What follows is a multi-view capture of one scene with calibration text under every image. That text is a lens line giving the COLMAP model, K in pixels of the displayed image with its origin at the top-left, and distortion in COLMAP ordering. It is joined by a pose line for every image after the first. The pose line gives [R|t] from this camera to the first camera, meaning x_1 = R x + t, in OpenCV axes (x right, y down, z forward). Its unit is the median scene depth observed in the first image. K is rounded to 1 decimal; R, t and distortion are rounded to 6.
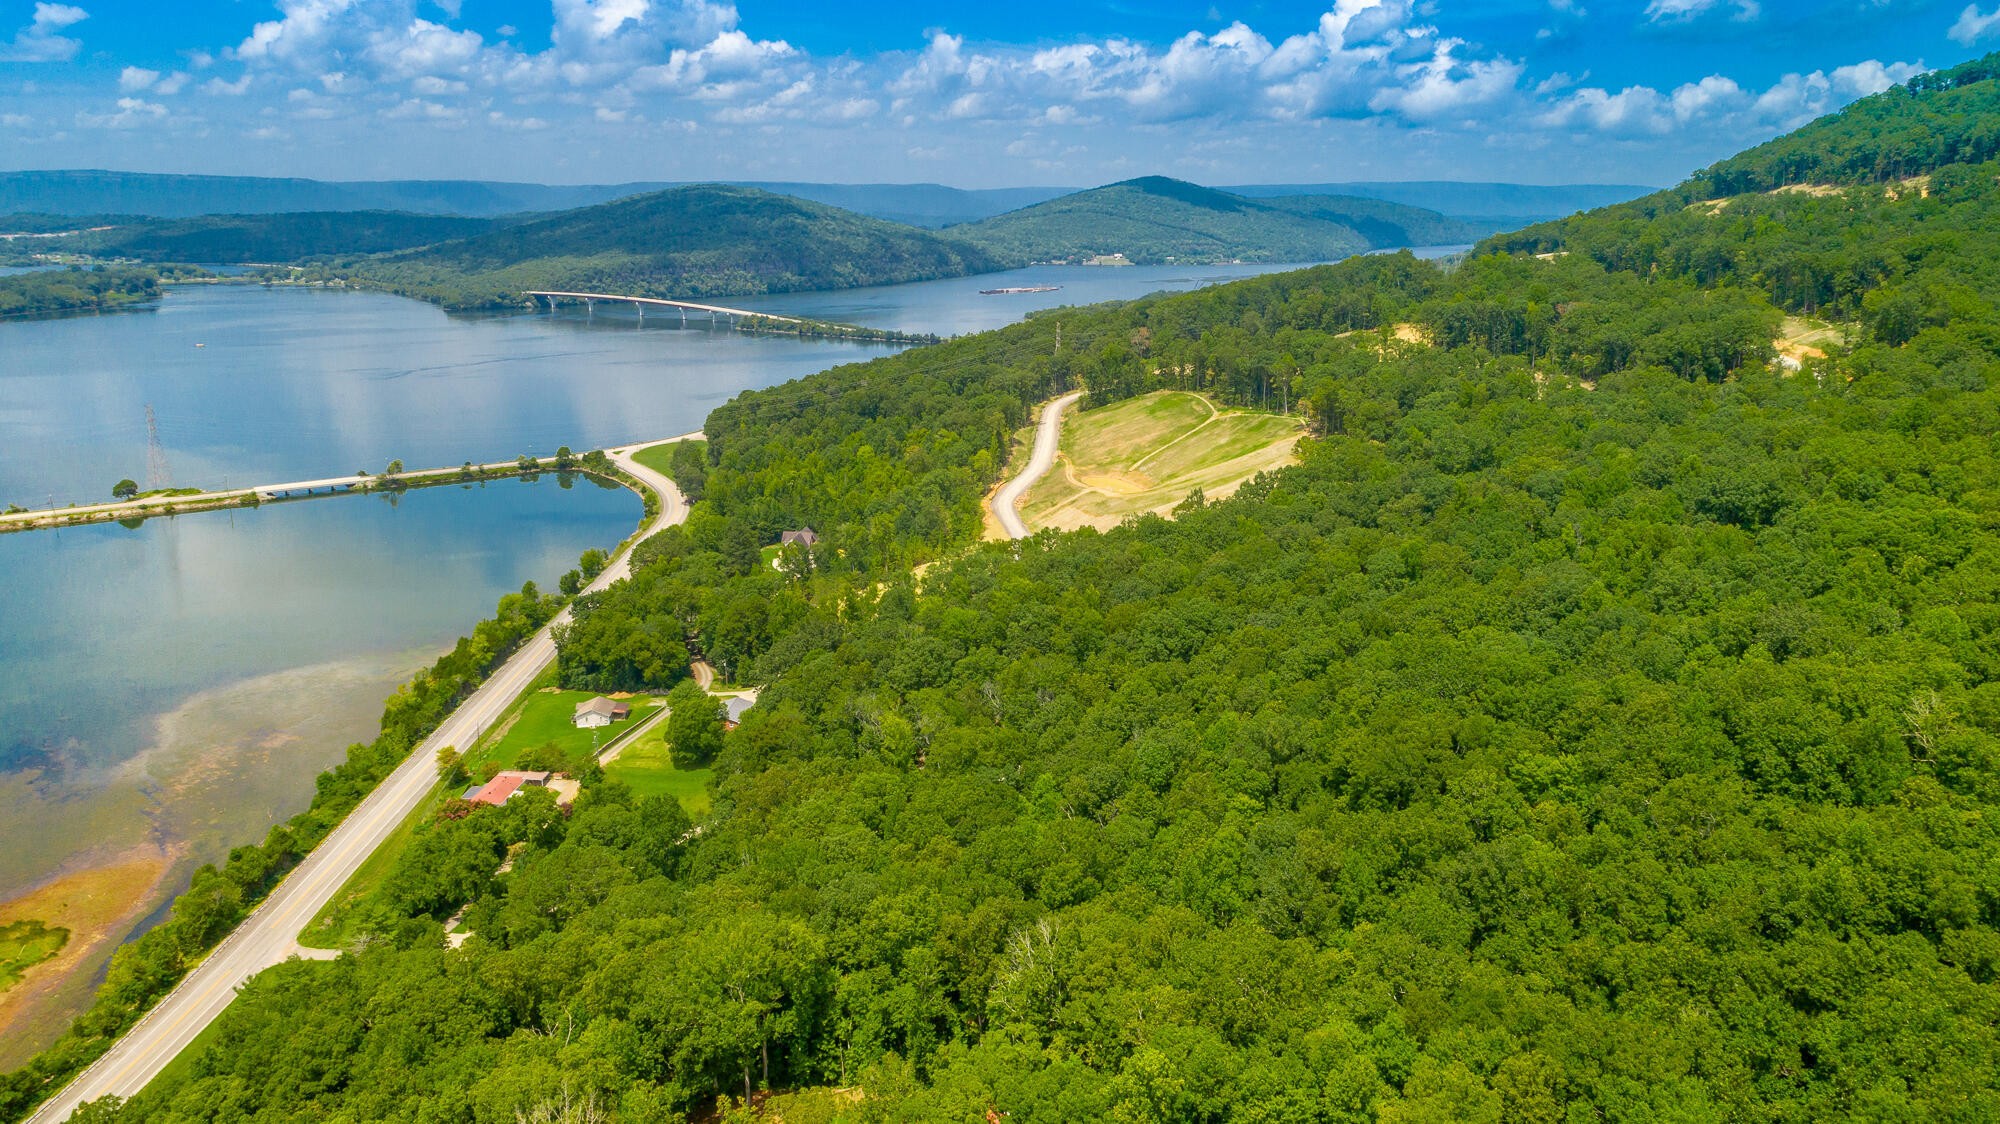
lens RADIAL K [[1408.8, 0, 1004.9], [0, 1408.8, 563.9], [0, 0, 1]] dist [-0.001346, -0.006980]
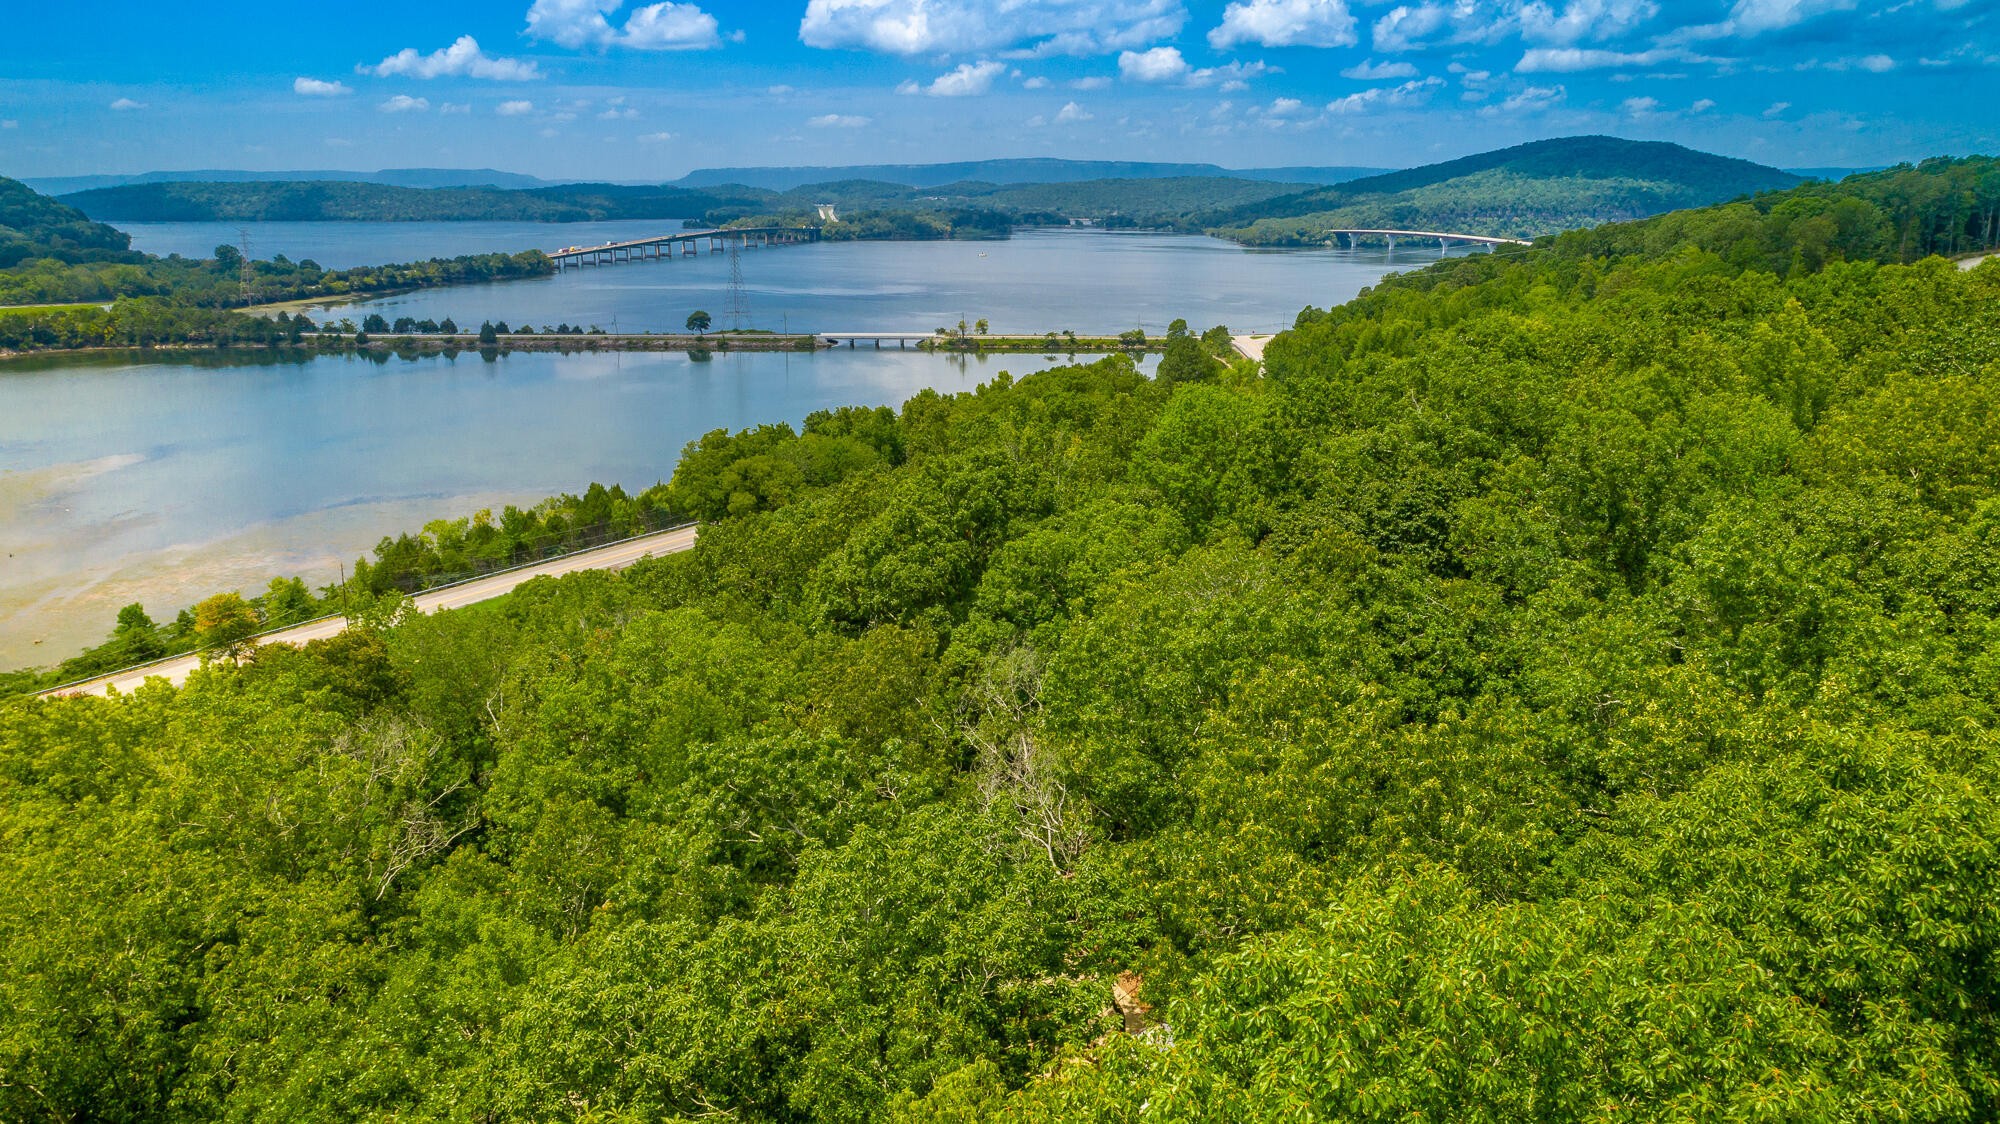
lens RADIAL K [[1341.1, 0, 997.2], [0, 1341.1, 566.5], [0, 0, 1]] dist [-0.015685, 0.007271]
pose [[0.806188, 0.152387, -0.571698, 0.070374], [-0.151085, 0.987250, 0.050099, 0.048173], [0.572044, 0.045985, 0.818933, 0.656283]]
